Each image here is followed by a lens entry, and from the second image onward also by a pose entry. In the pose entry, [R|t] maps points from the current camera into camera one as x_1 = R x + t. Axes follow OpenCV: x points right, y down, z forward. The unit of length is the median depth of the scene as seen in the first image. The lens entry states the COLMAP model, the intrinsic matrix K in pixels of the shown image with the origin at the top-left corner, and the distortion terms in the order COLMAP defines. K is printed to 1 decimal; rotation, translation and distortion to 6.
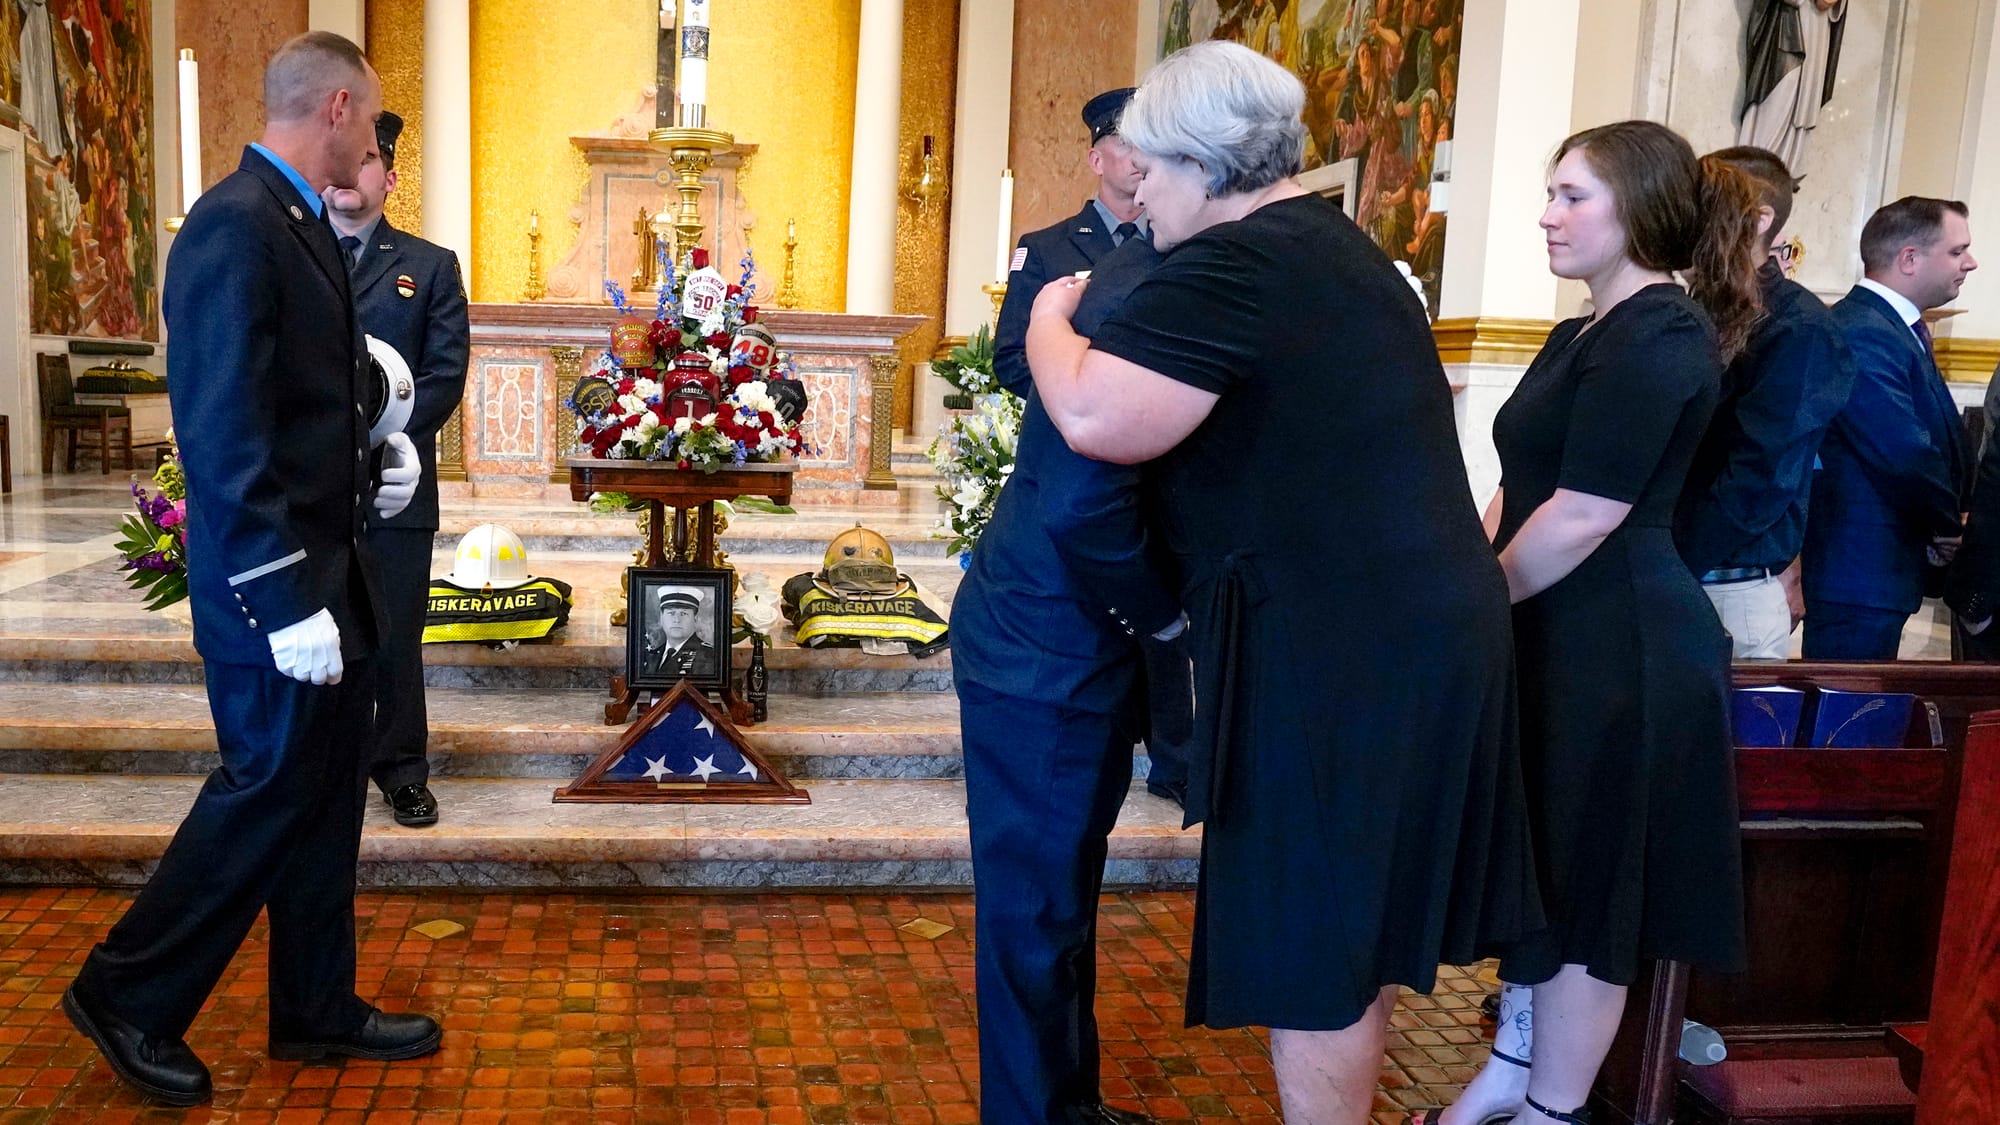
lens RADIAL K [[1452.2, 0, 789.8], [0, 1452.2, 592.5], [0, 0, 1]] dist [-0.069727, 0.038058]
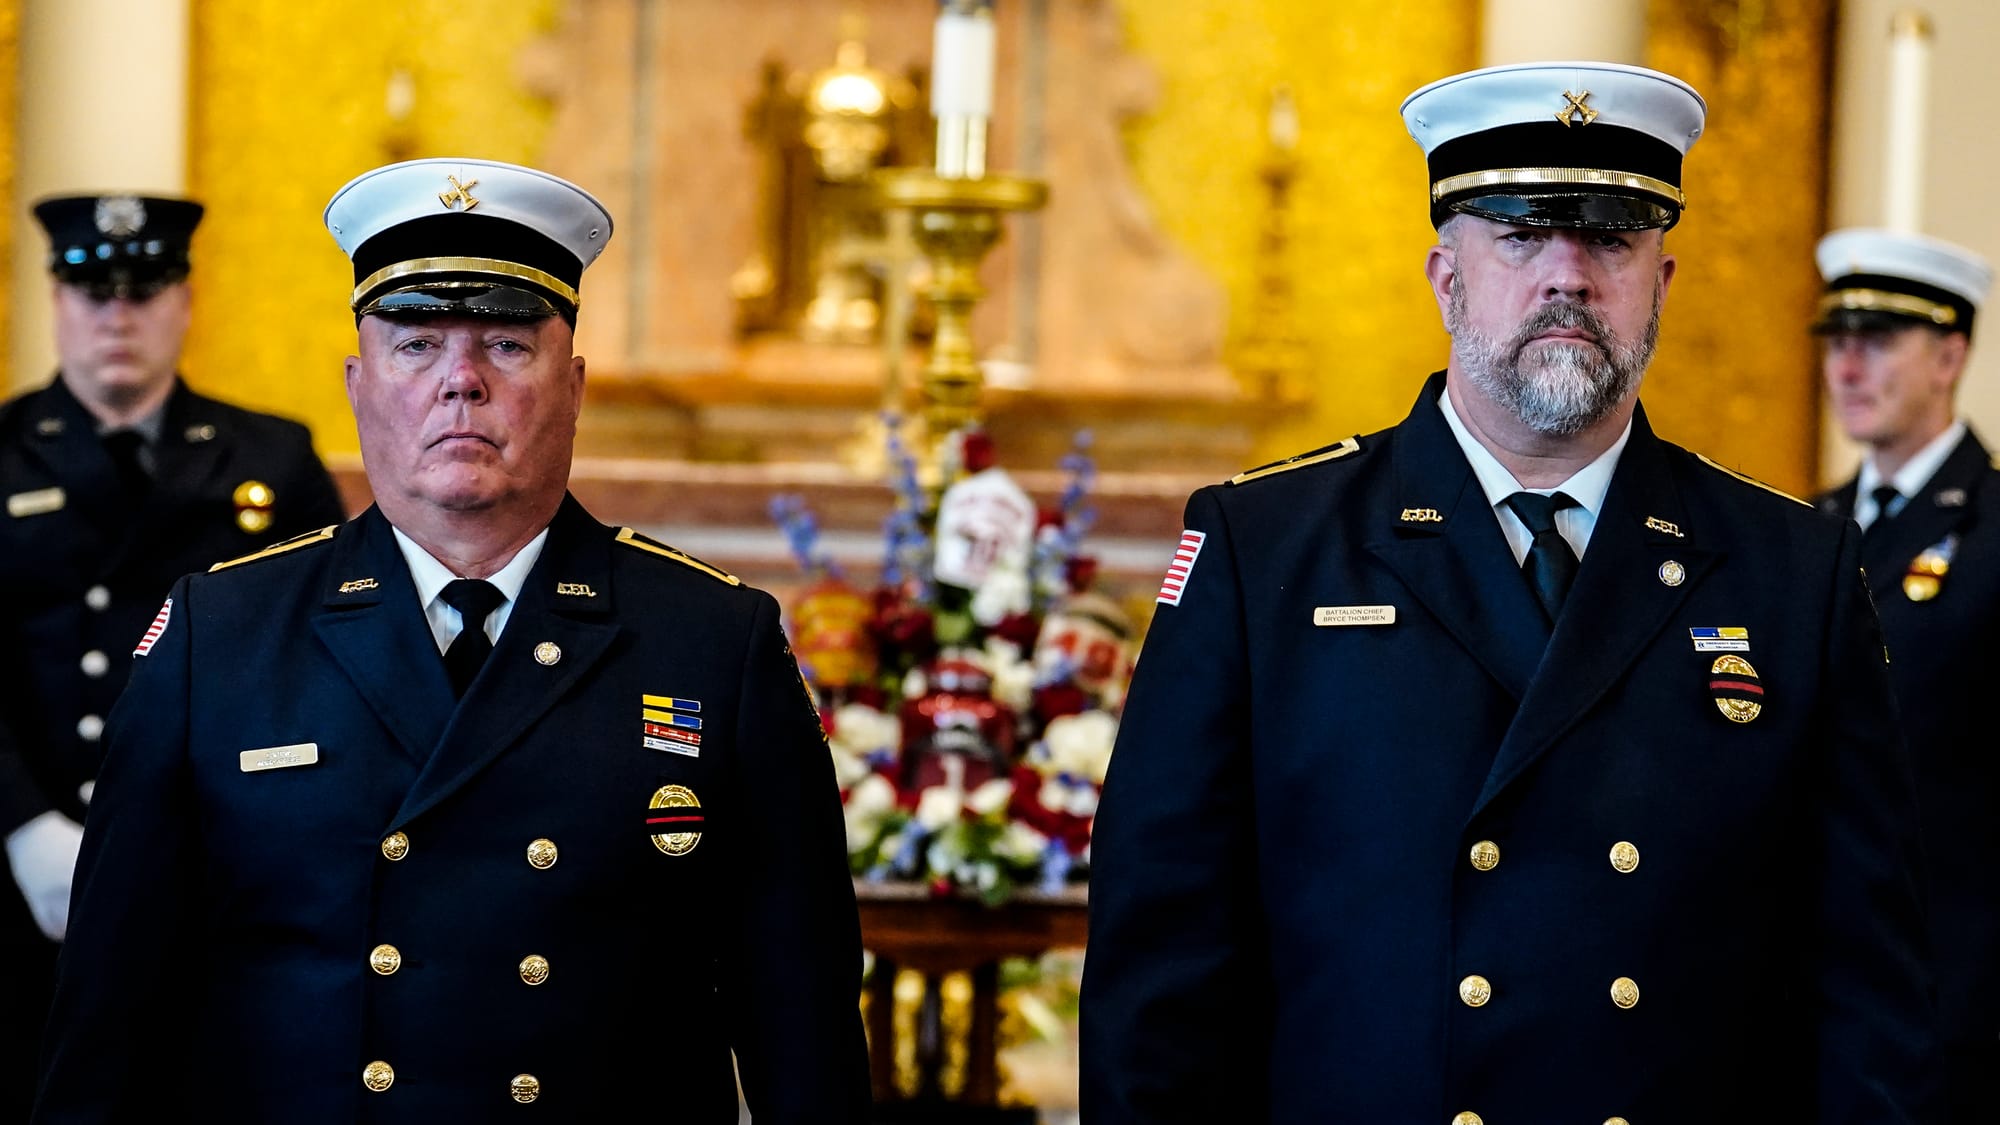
lens RADIAL K [[7016.3, 0, 1000.0], [0, 7016.3, 562.5], [0, 0, 1]] dist [0.152164, 1.003458]
pose [[0.998520, 0.000097, -0.054380, 0.065914], [-0.008025, 0.989312, -0.145596, 0.128436], [0.053784, 0.145817, 0.987848, -1.175671]]
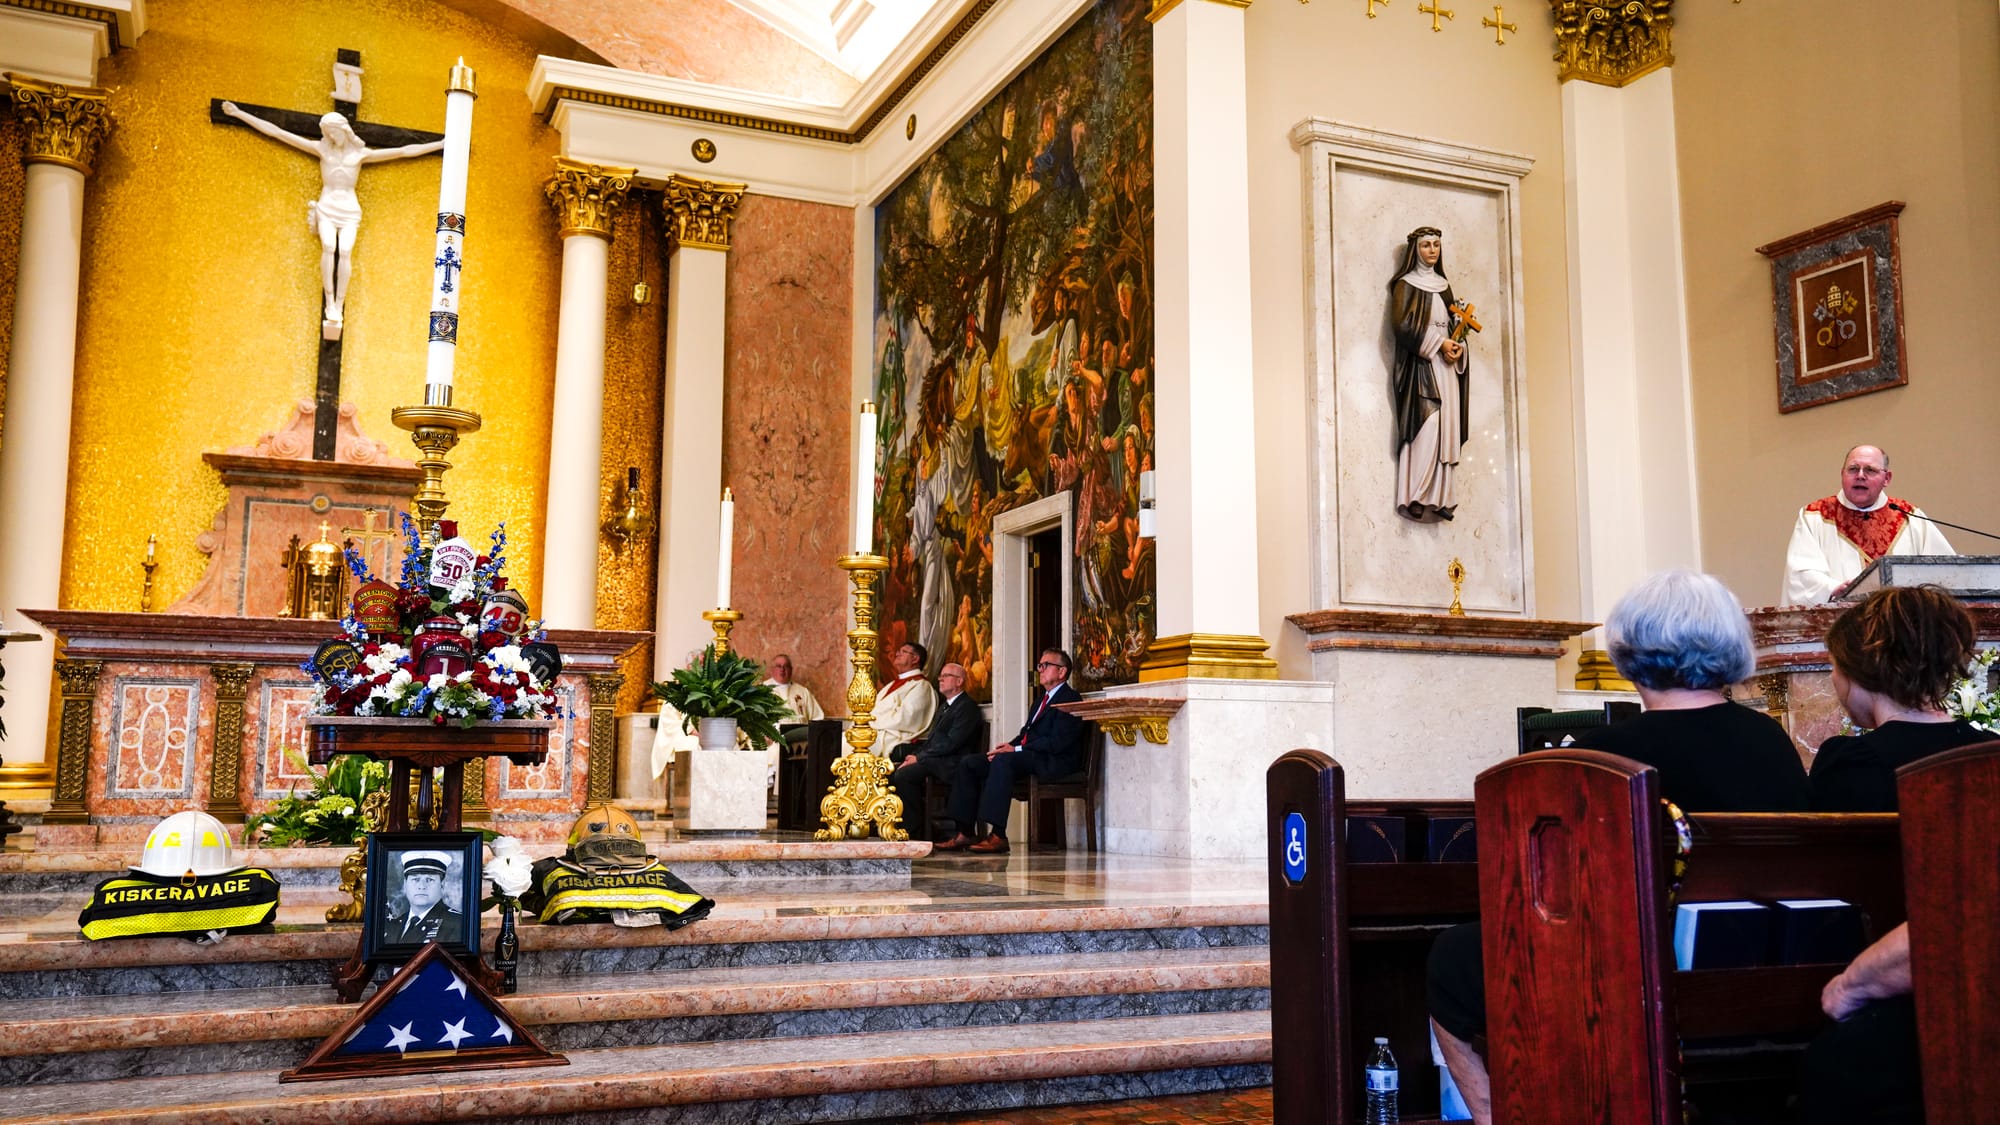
lens RADIAL K [[1716.5, 0, 1000.0], [0, 1716.5, 562.5], [0, 0, 1]] dist [0.042063, 0.011572]
pose [[0.950723, 0.016452, 0.309606, -0.063248], [0.066089, 0.964887, -0.254215, 0.113535], [-0.302917, 0.262150, 0.916253, -0.196498]]
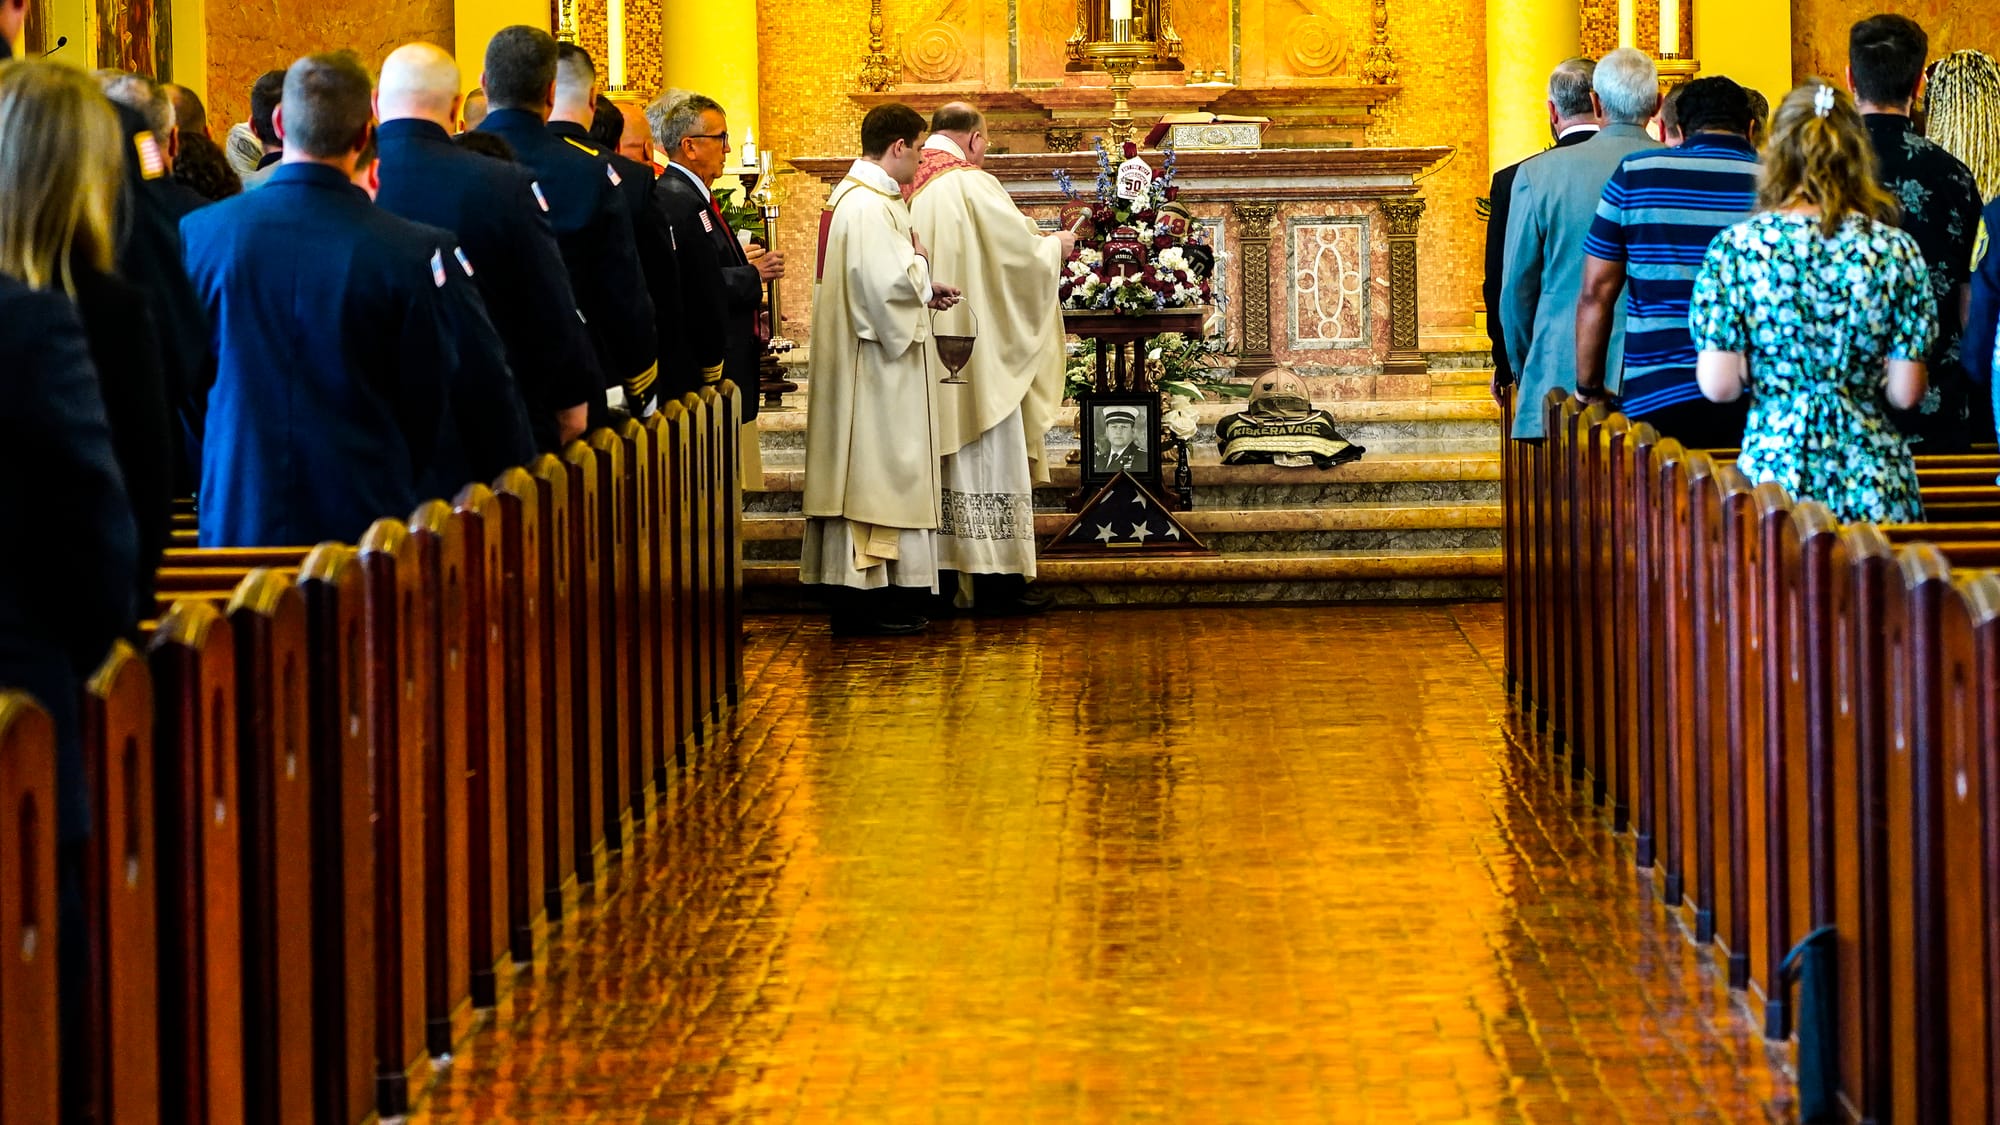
lens RADIAL K [[7016.3, 0, 1000.0], [0, 7016.3, 562.5], [0, 0, 1]] dist [0.152164, 1.003458]
pose [[0.992275, -0.039460, -0.117617, 0.489038], [0.028340, 0.995097, -0.094757, 0.645244], [0.120779, 0.090692, 0.988528, -4.623679]]
